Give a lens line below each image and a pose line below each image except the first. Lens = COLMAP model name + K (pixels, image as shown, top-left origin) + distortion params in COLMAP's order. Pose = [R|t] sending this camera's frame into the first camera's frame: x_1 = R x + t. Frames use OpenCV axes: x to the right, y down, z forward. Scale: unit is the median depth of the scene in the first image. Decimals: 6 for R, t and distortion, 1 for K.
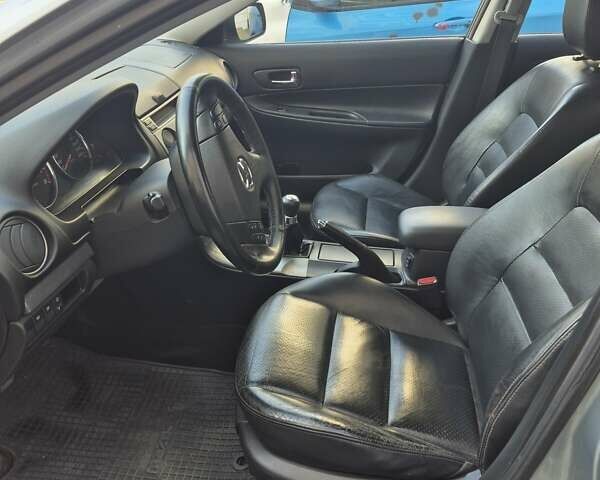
lens RADIAL K [[555.2, 0, 299.4], [0, 555.2, 224.7], [0, 0, 1]] dist [0.153101, -0.198668]
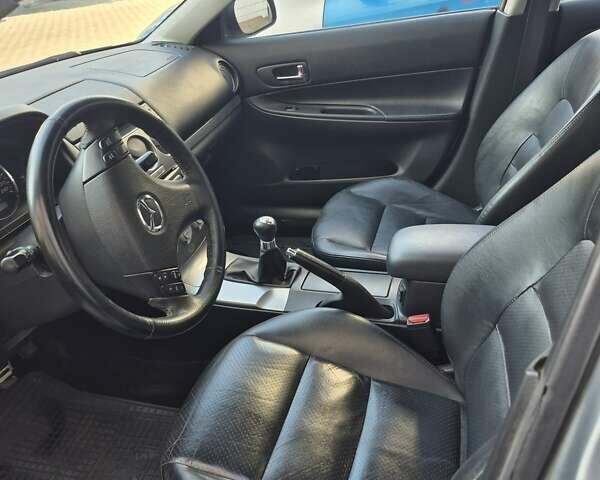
lens RADIAL K [[551.4, 0, 300.0], [0, 551.4, 240.0], [0, 0, 1]] dist [0.137034, -0.206002]
pose [[0.986735, -0.025866, -0.160268, 0.138501], [0.035113, 0.997861, 0.055134, -0.049759], [0.158499, -0.060030, 0.985533, 0.122690]]
